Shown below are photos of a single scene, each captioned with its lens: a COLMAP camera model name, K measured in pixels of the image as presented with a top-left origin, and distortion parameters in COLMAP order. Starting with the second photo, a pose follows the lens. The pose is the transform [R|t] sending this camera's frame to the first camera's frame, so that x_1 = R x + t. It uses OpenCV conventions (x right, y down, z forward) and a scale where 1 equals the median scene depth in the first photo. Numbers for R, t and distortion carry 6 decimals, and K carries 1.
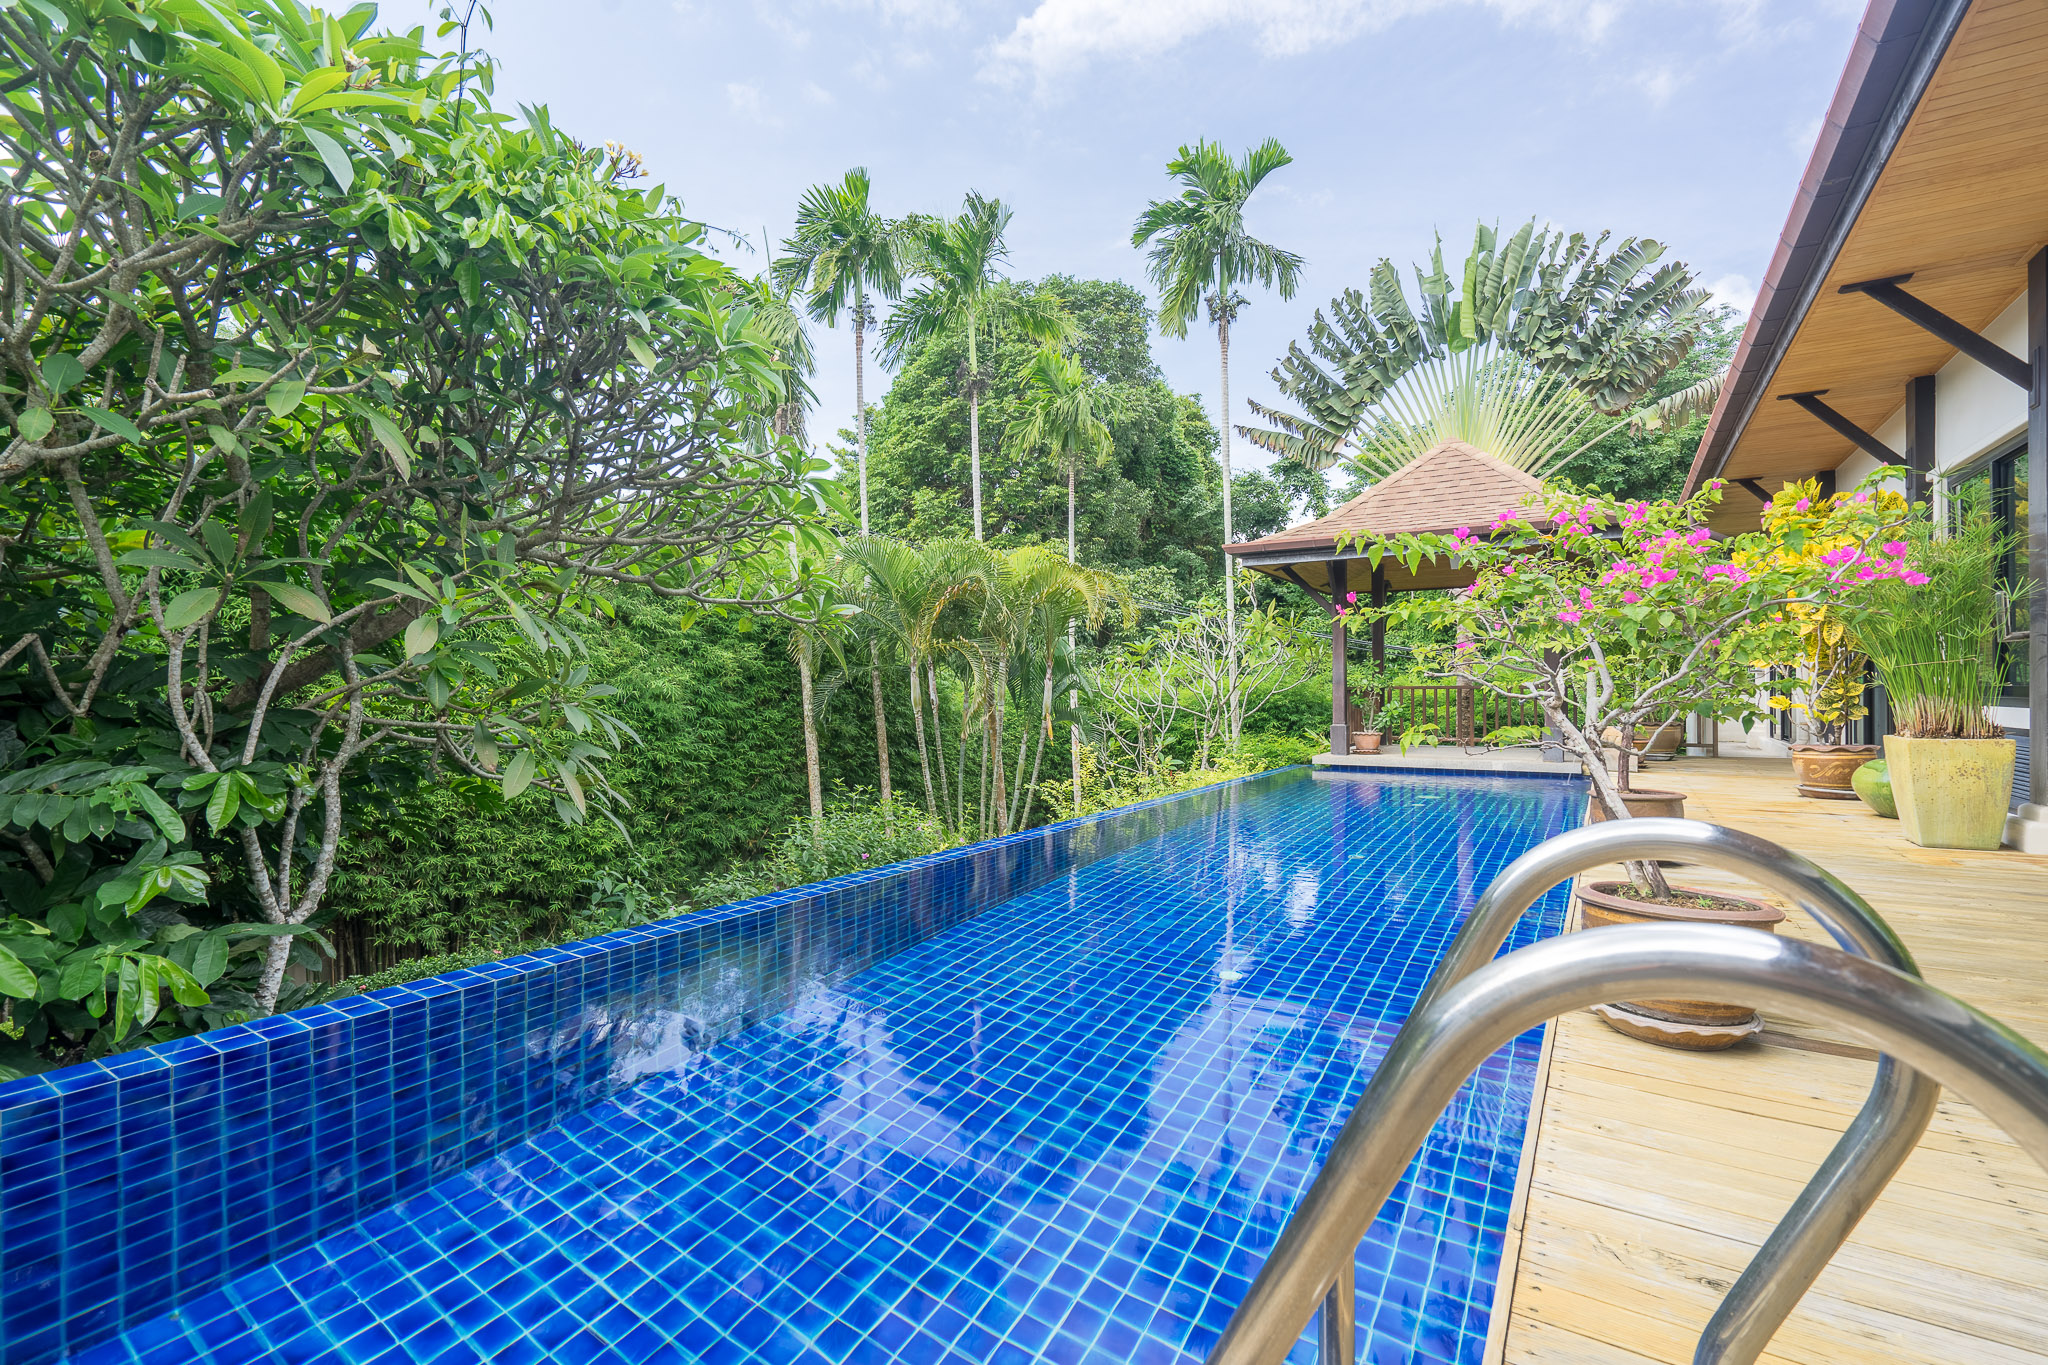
lens RADIAL K [[940.2, 0, 1017.5], [0, 940.2, 690.6], [0, 0, 1]] dist [0.001763, 0.000734]
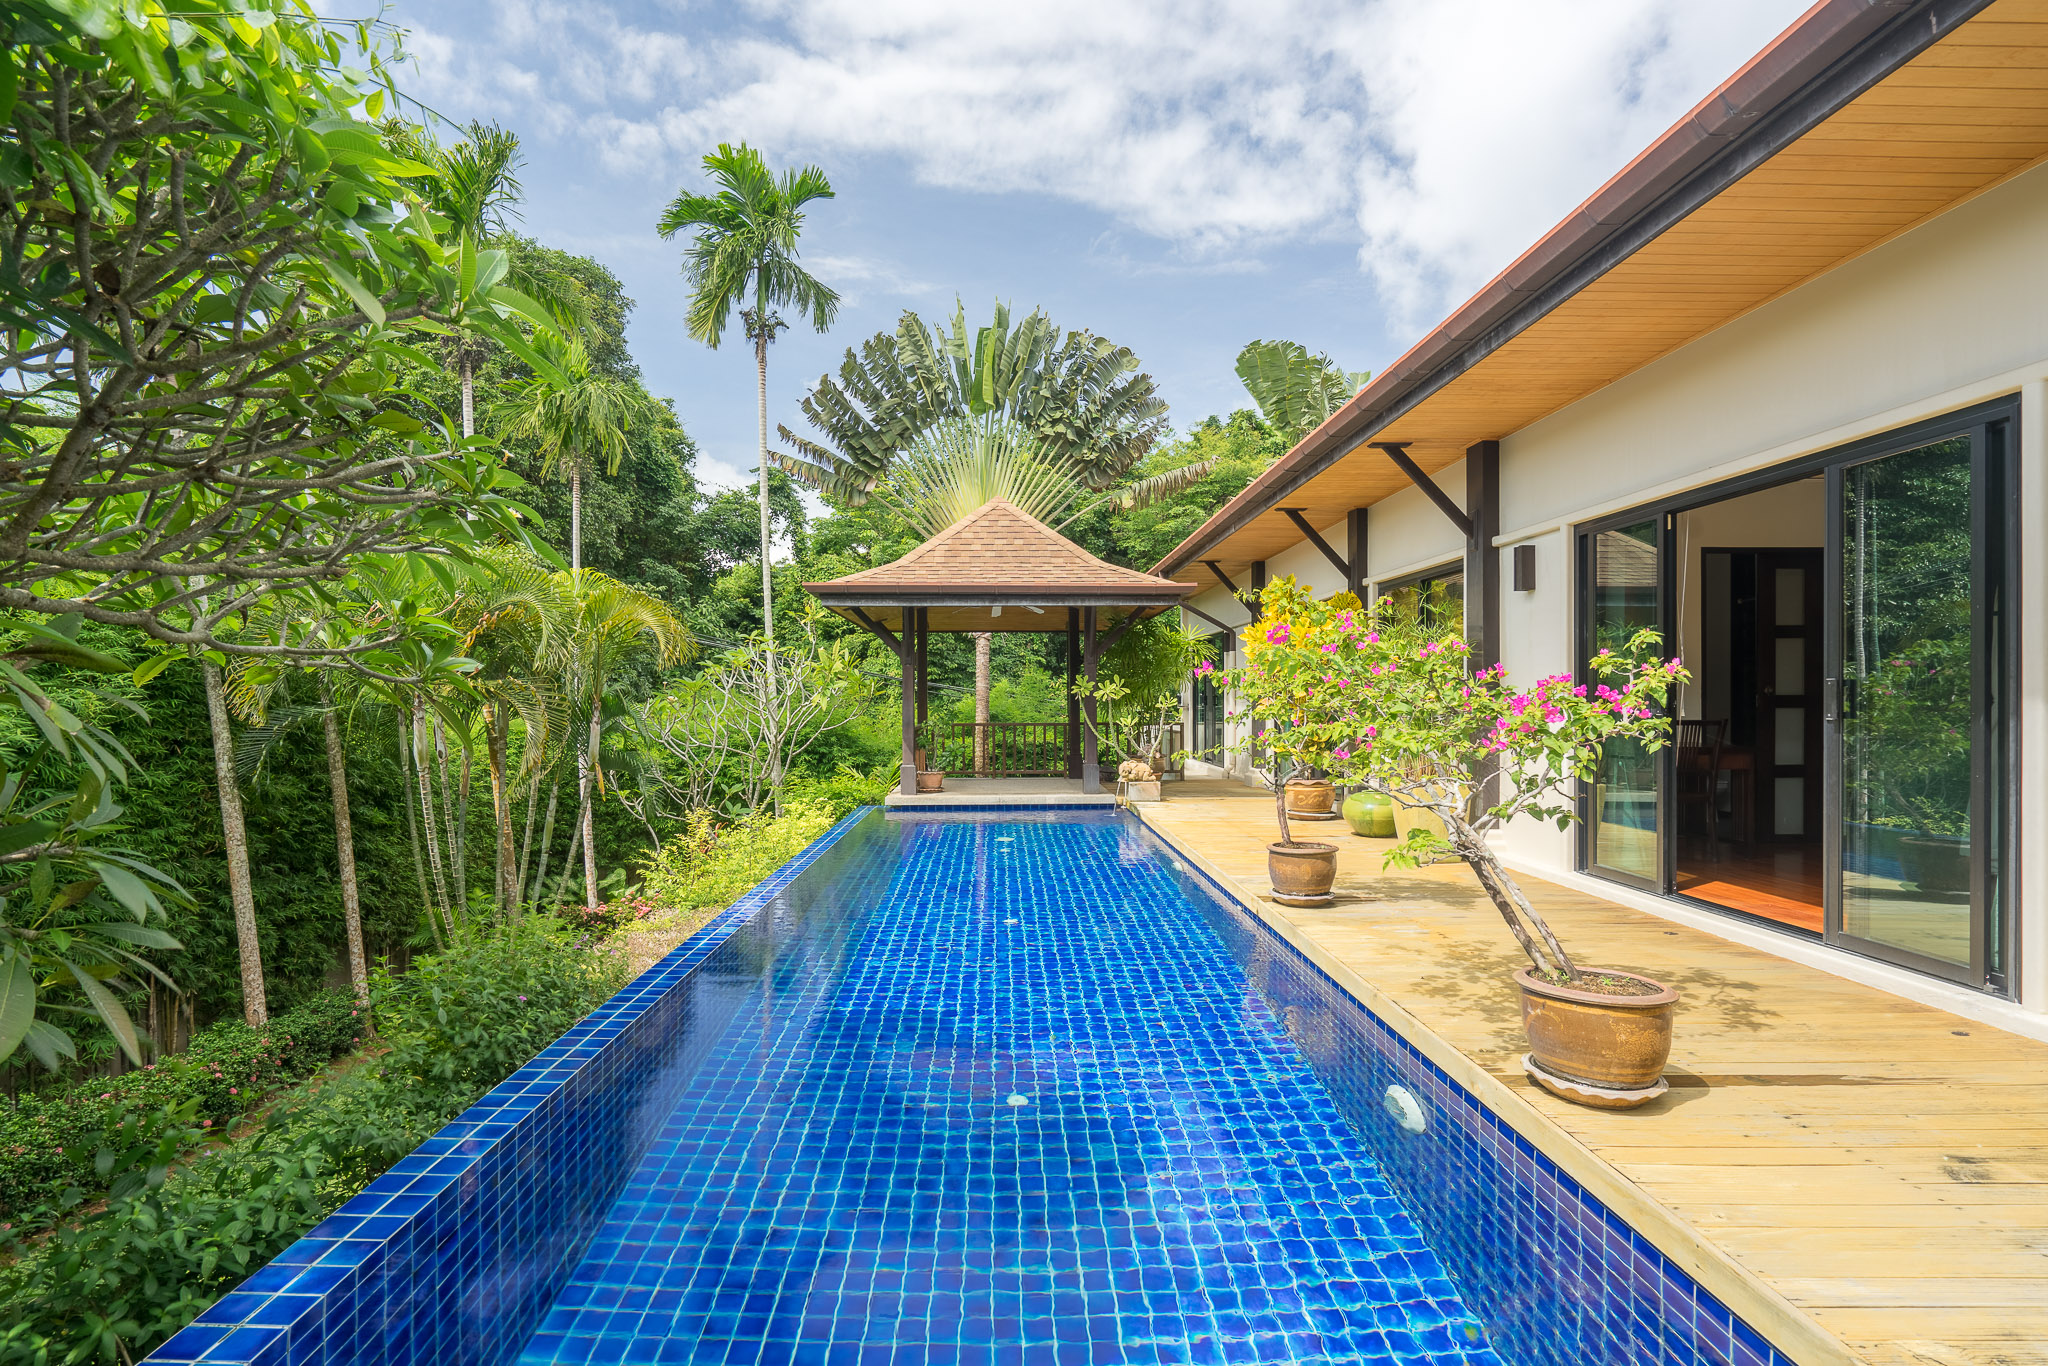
lens RADIAL K [[932.6, 0, 948.8], [0, 932.6, 696.0], [0, 0, 1]] dist [0.000970, 0.000250]
pose [[0.837156, -0.003402, 0.546953, -0.148522], [0.001208, 0.999990, 0.004371, -0.036693], [-0.546962, -0.002999, 0.837152, 0.106564]]
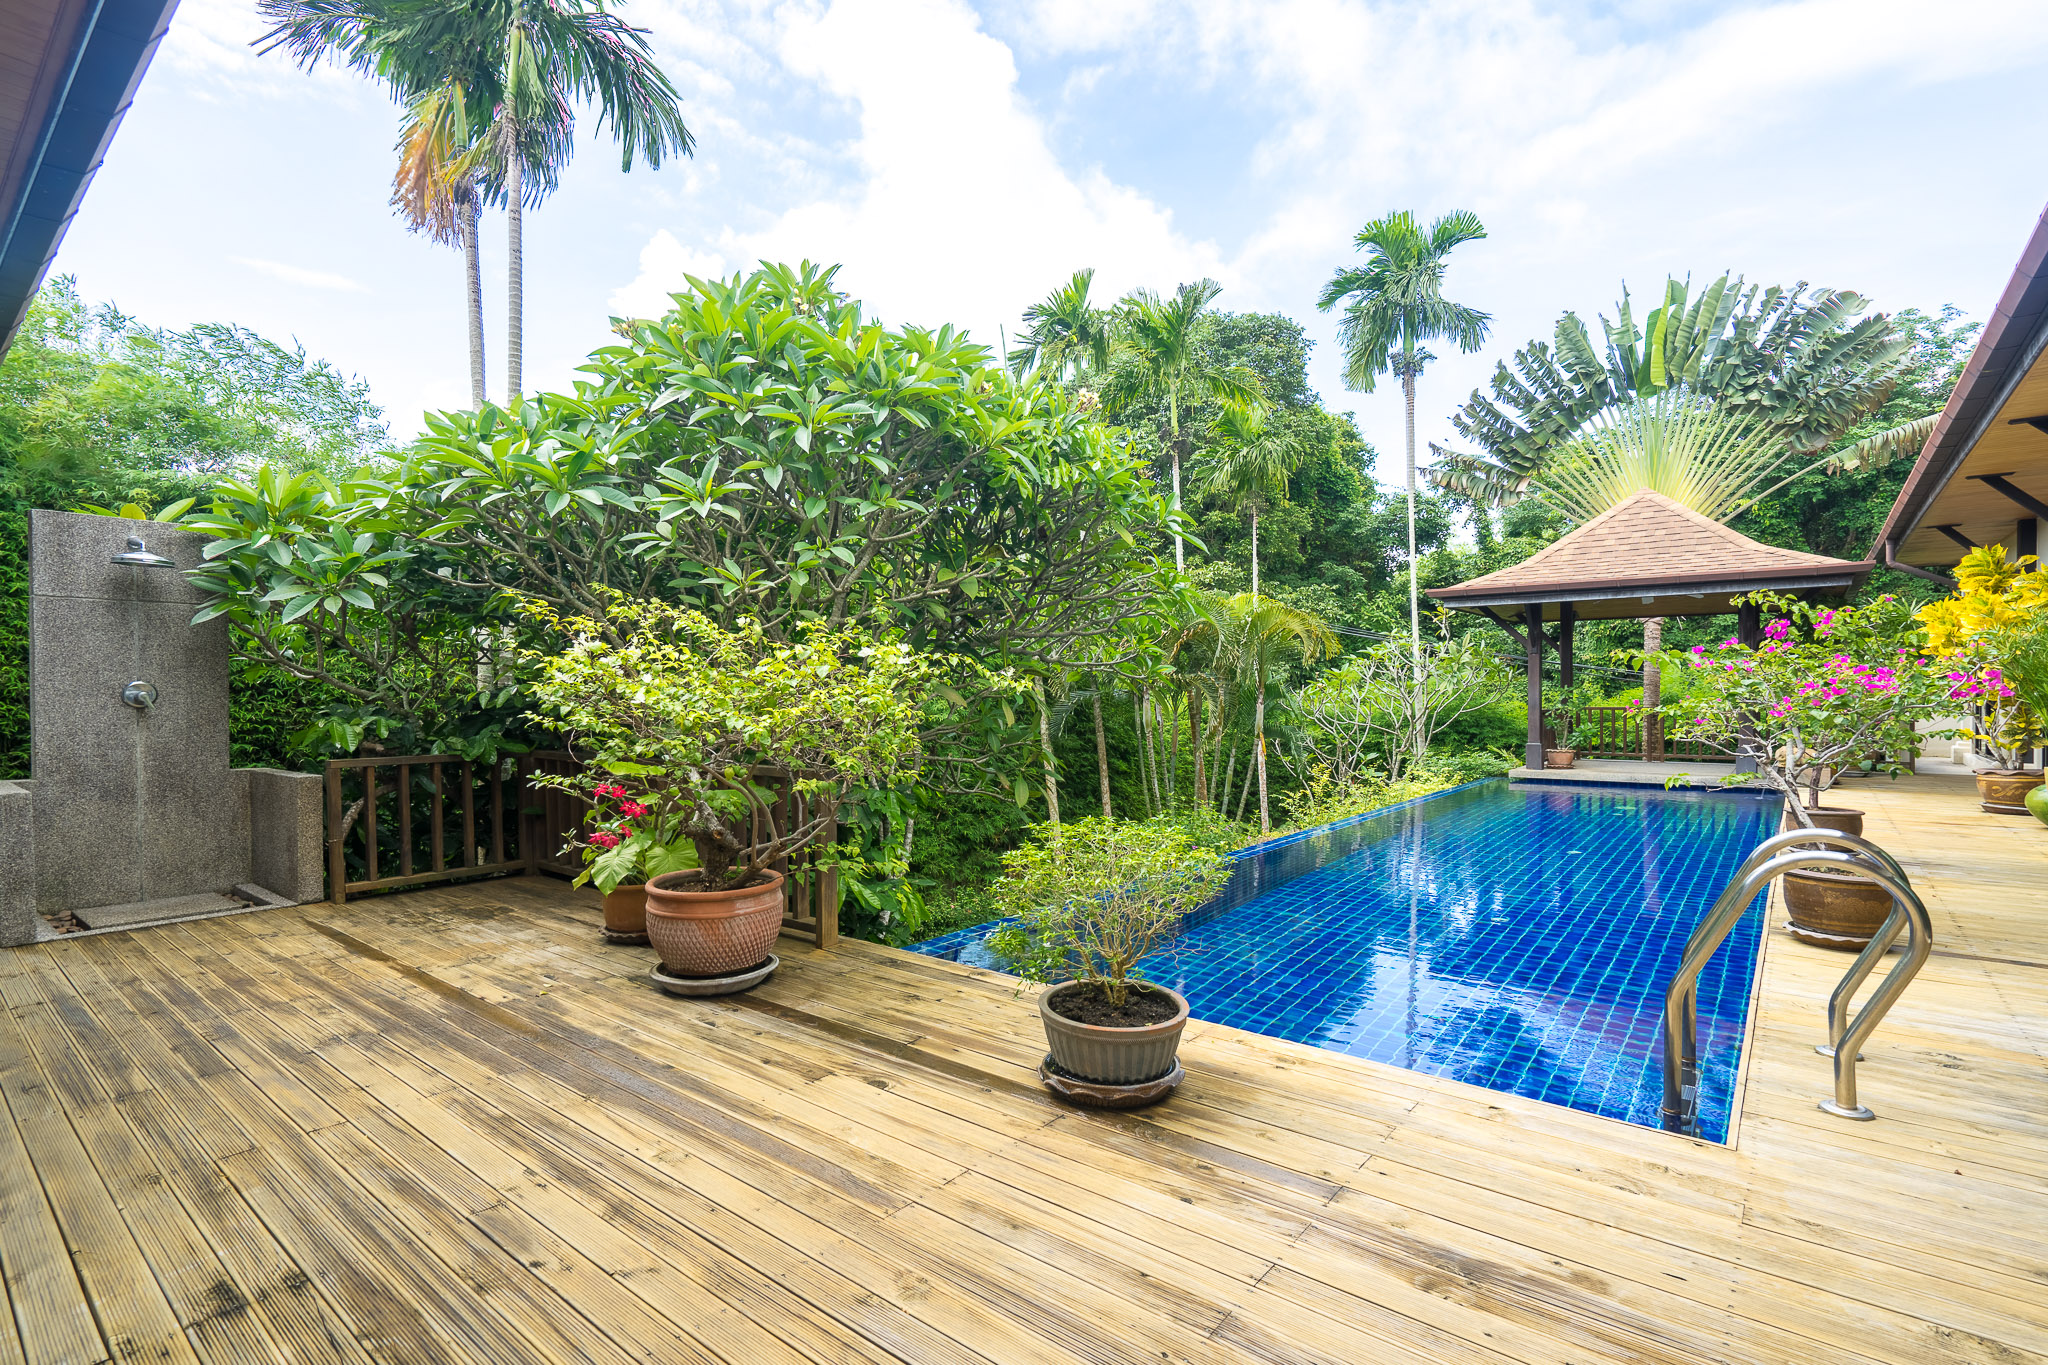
lens RADIAL K [[983.3, 0, 914.7], [0, 983.3, 710.0], [0, 0, 1]] dist [0.005296, 0.000482]
pose [[0.985382, -0.008798, -0.170133, -0.169787], [0.013588, 0.999543, 0.027007, -0.039700], [0.169817, -0.028924, 0.985051, -0.270303]]
